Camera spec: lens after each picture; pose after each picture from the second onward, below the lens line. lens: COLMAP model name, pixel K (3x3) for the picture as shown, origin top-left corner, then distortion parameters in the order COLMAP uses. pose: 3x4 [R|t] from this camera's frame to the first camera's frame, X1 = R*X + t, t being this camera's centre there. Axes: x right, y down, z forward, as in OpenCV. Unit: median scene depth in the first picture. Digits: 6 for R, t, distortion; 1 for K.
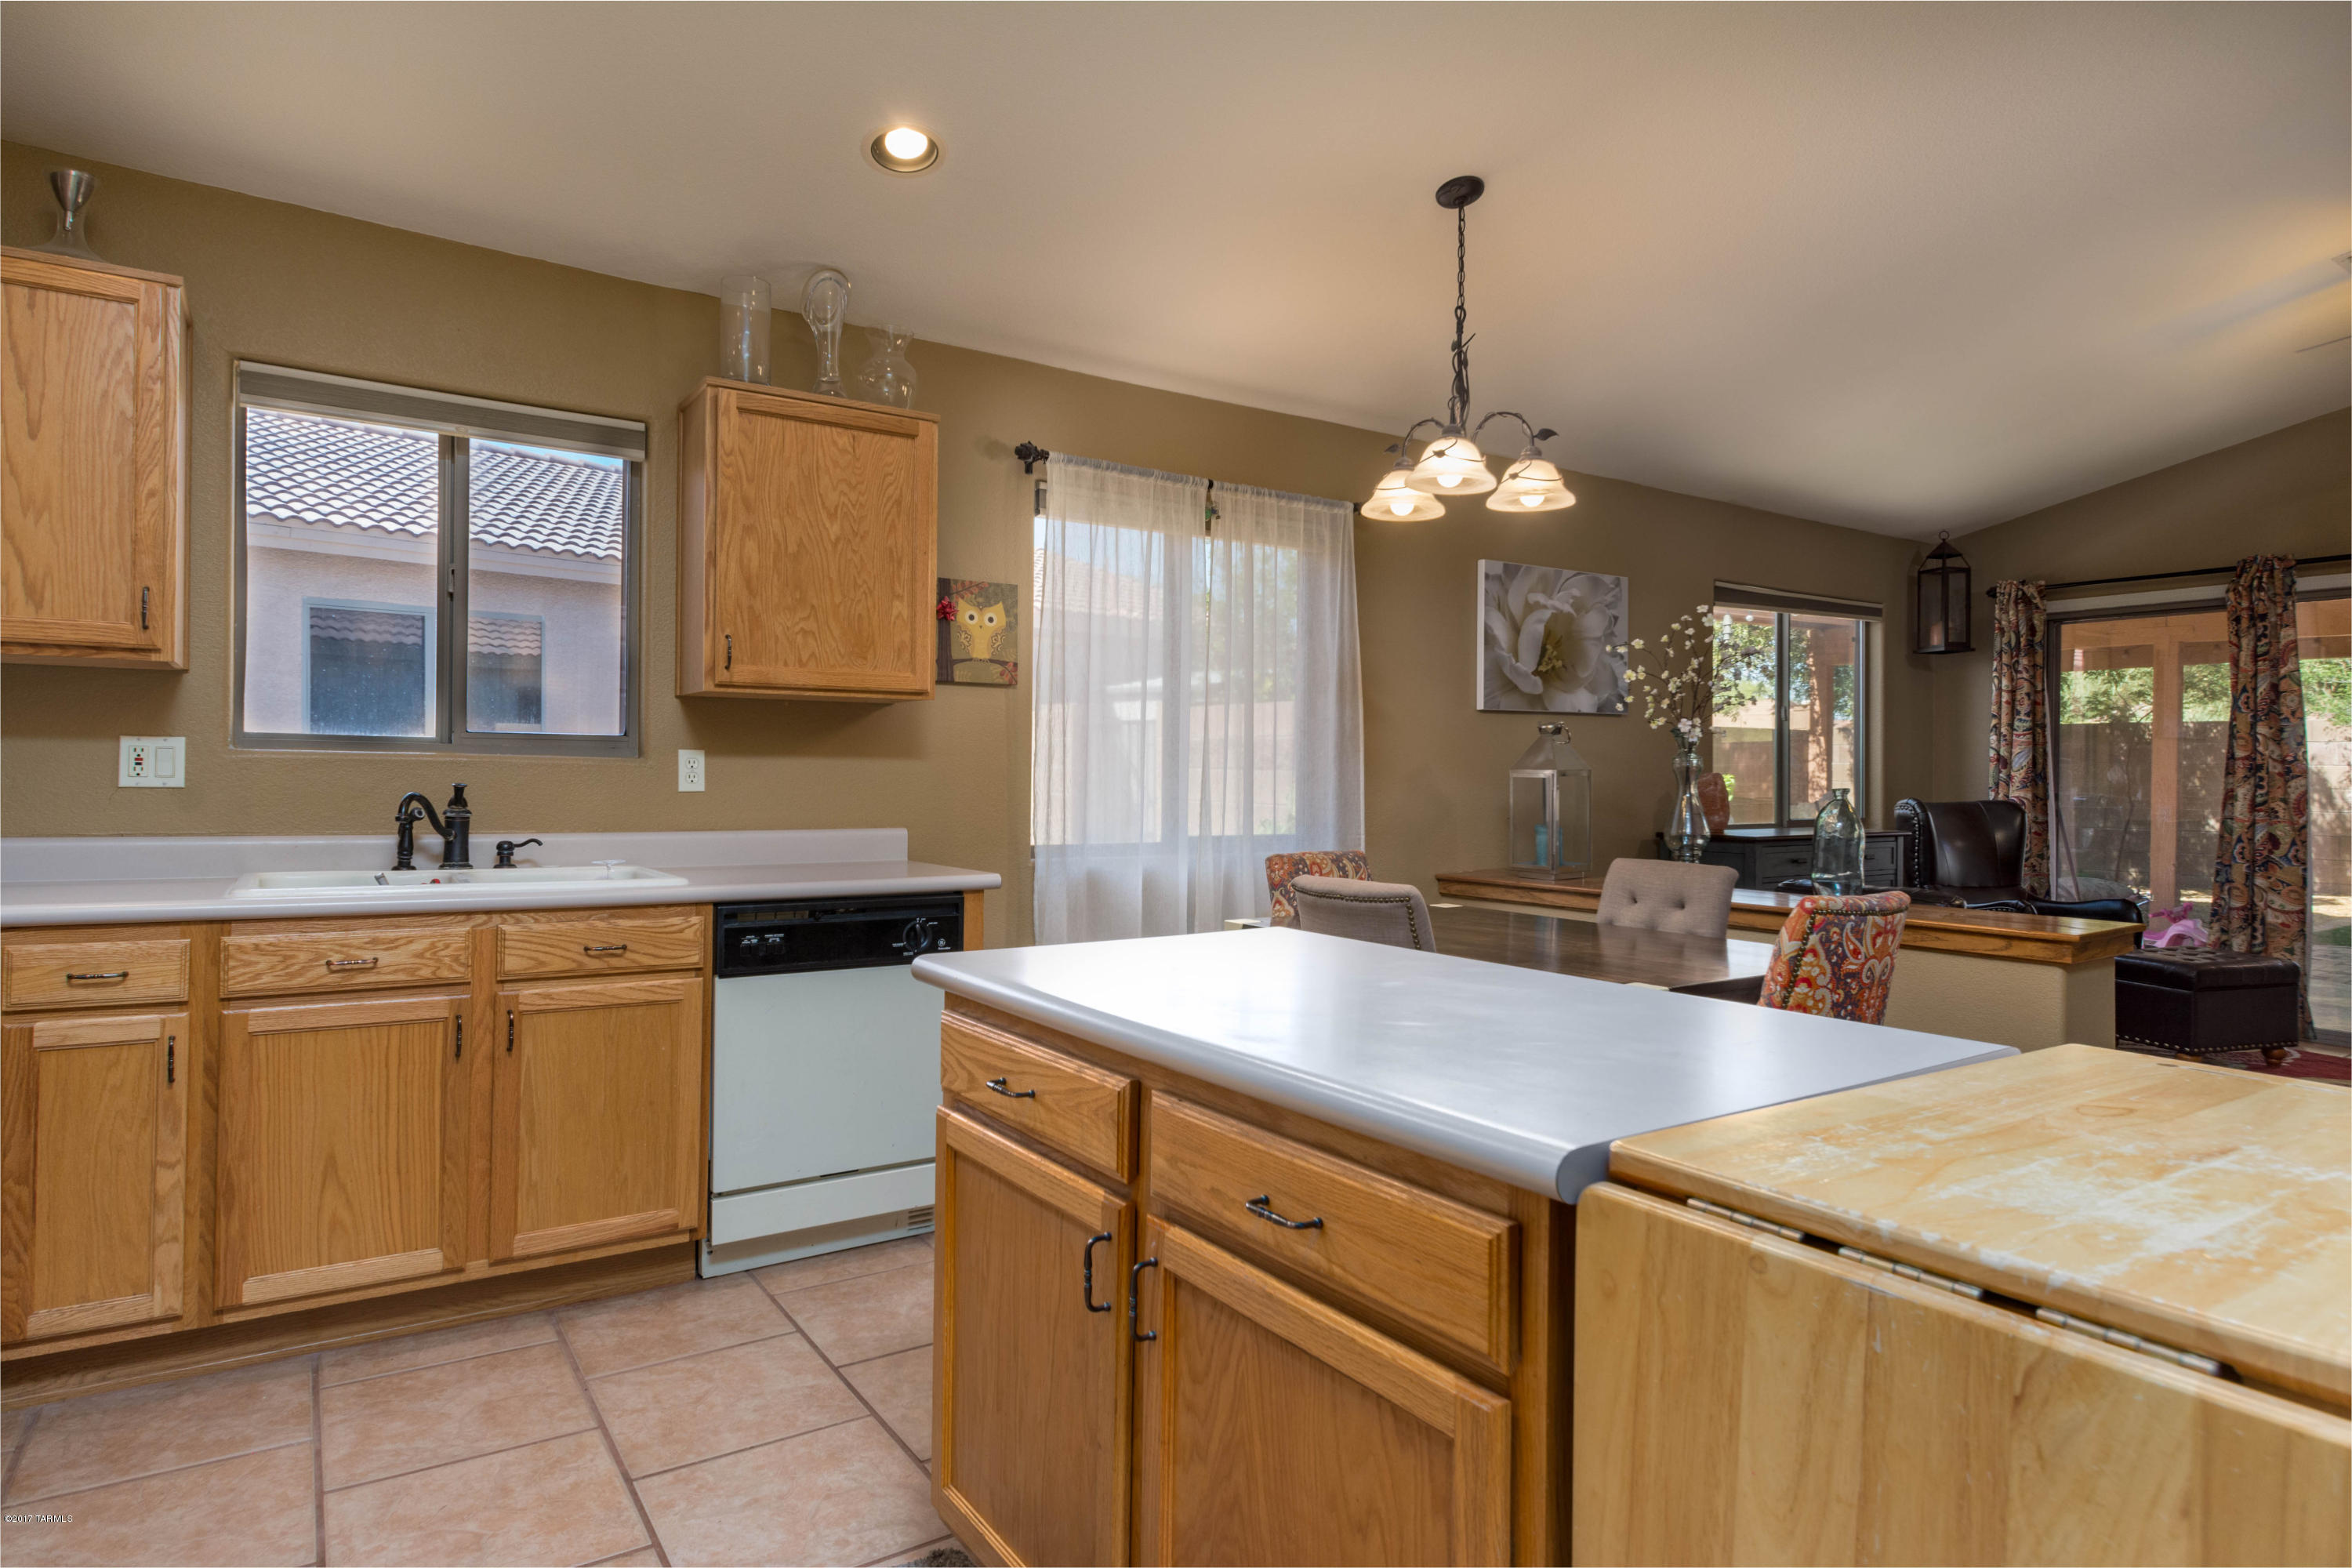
lens RADIAL K [[1297.3, 0, 1176.0], [0, 1297.3, 784.0], [0, 0, 1]] dist [-0.003138, -0.000605]
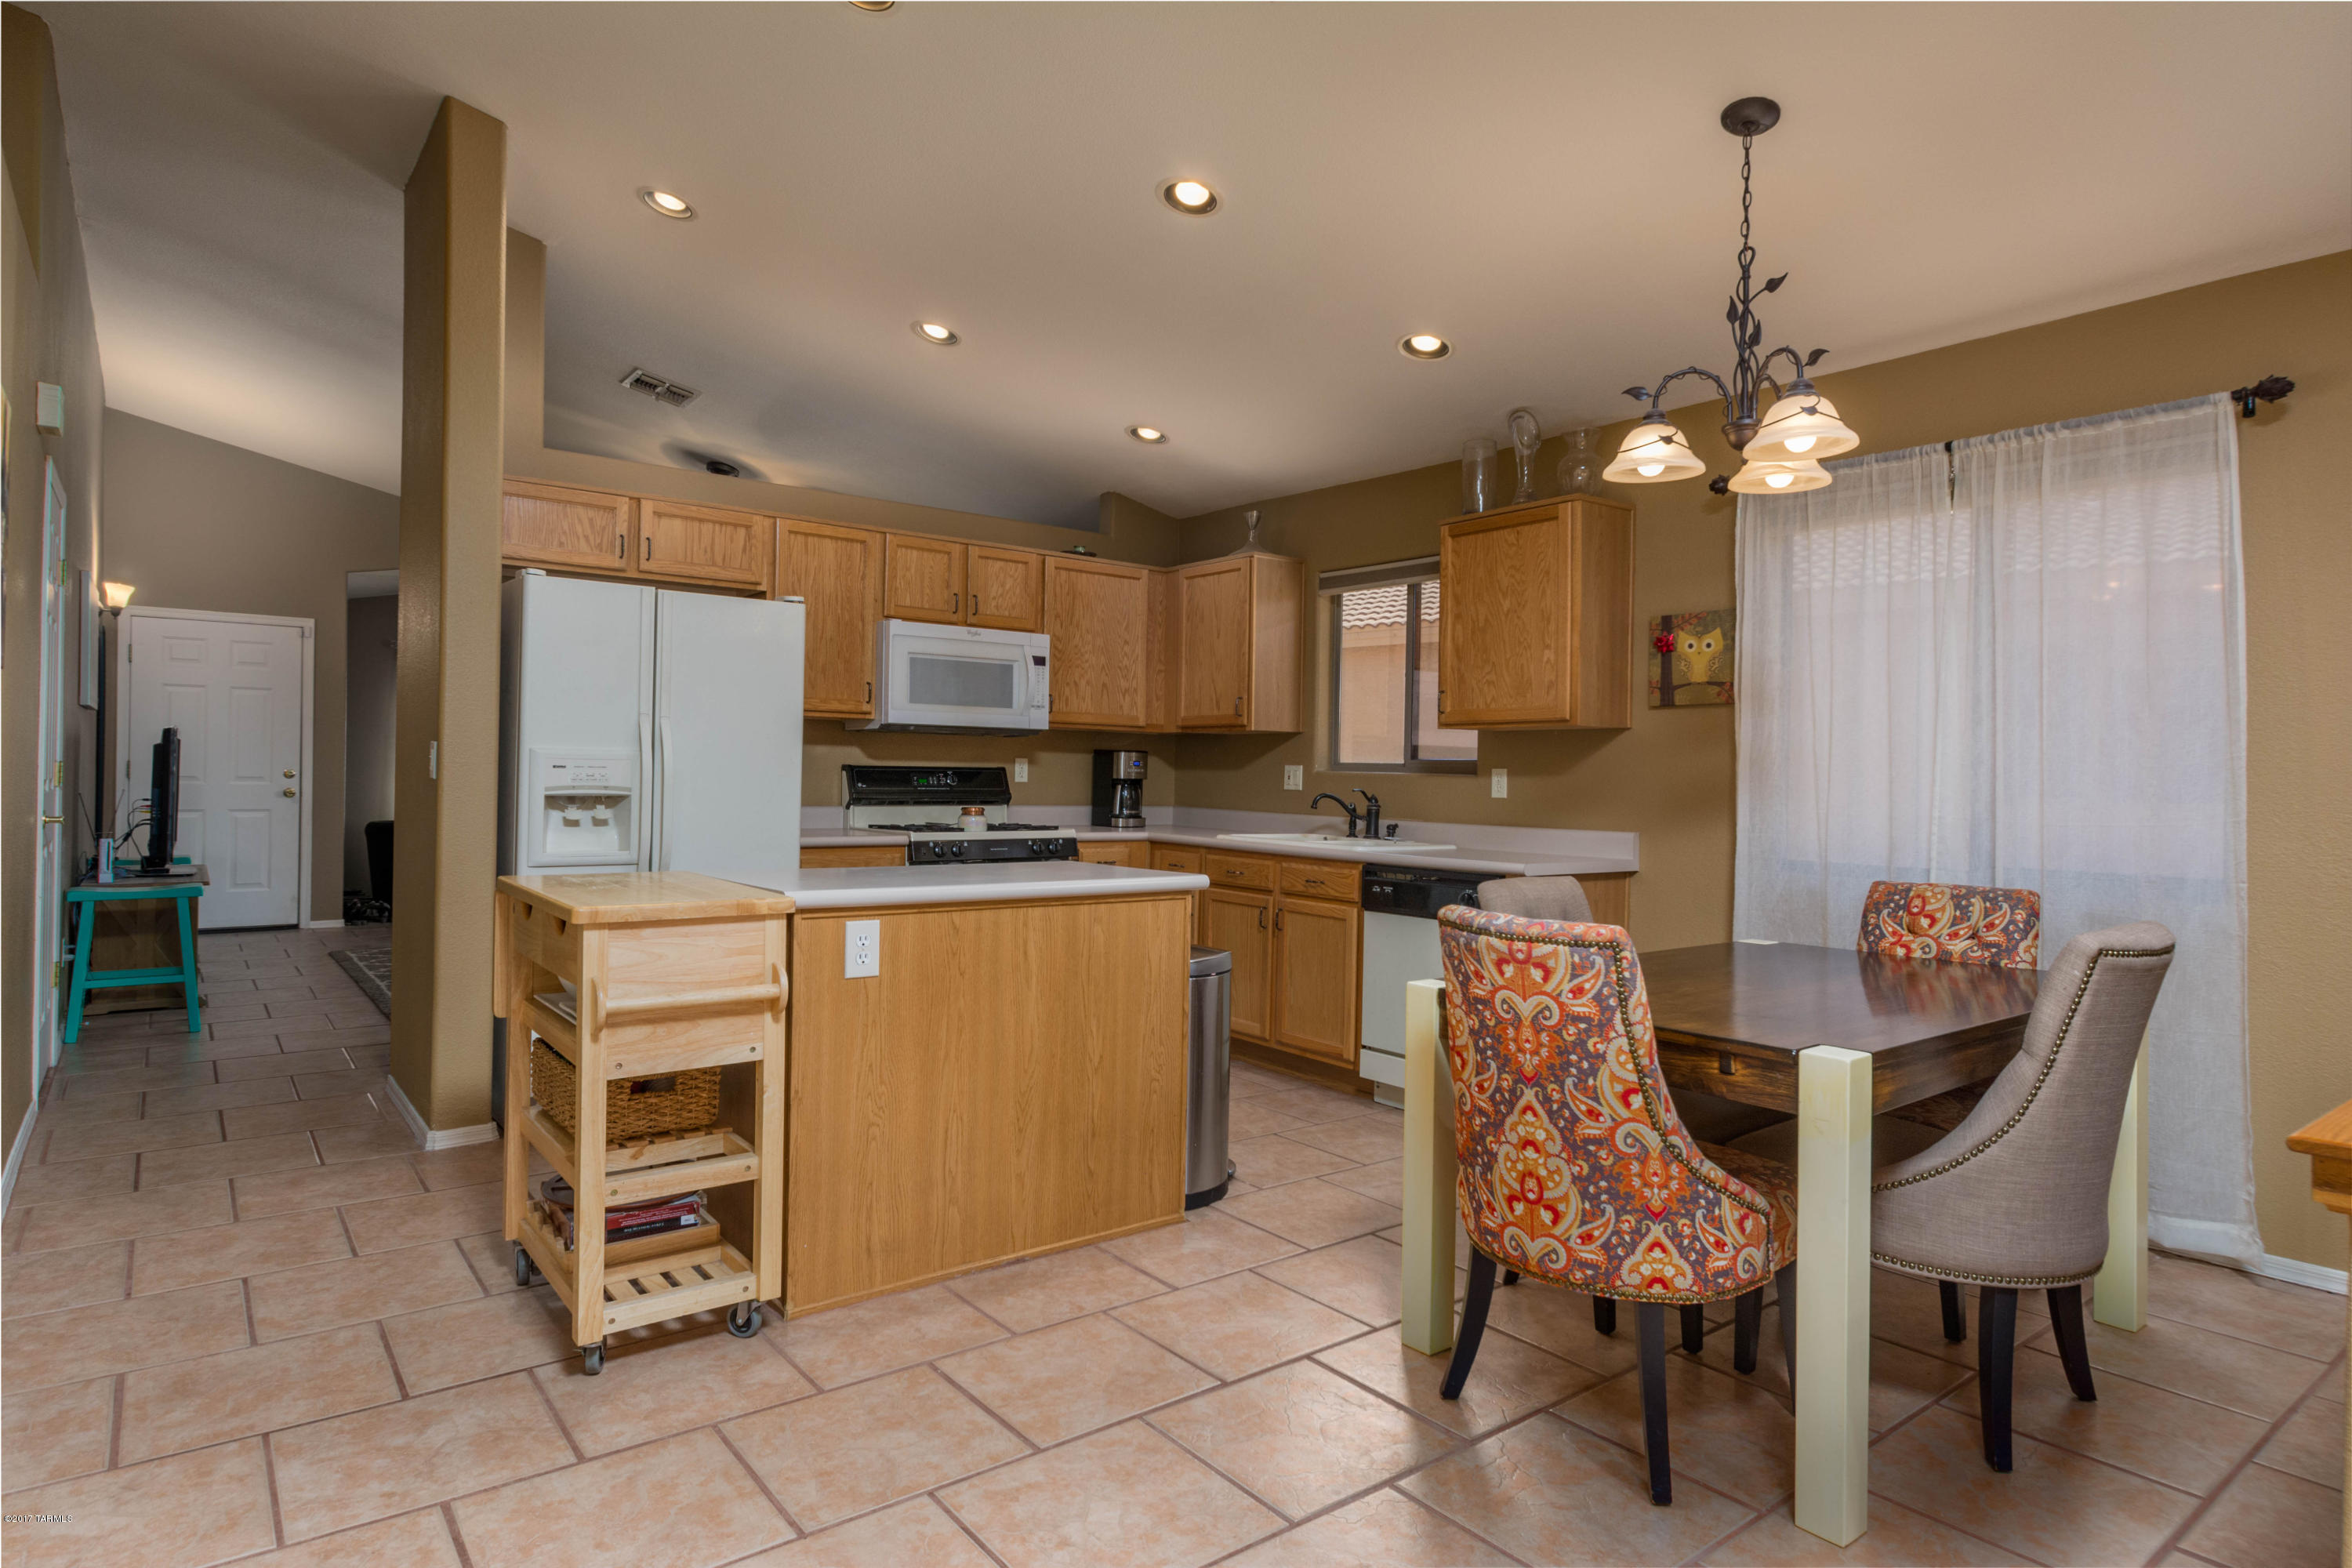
lens RADIAL K [[1297.3, 0, 1176.0], [0, 1297.3, 784.0], [0, 0, 1]] dist [-0.003138, -0.000605]
pose [[0.065833, -0.004295, -0.997821, 1.034824], [-0.024845, 0.999674, -0.005942, 0.007843], [0.997521, 0.025182, 0.065704, 0.553761]]
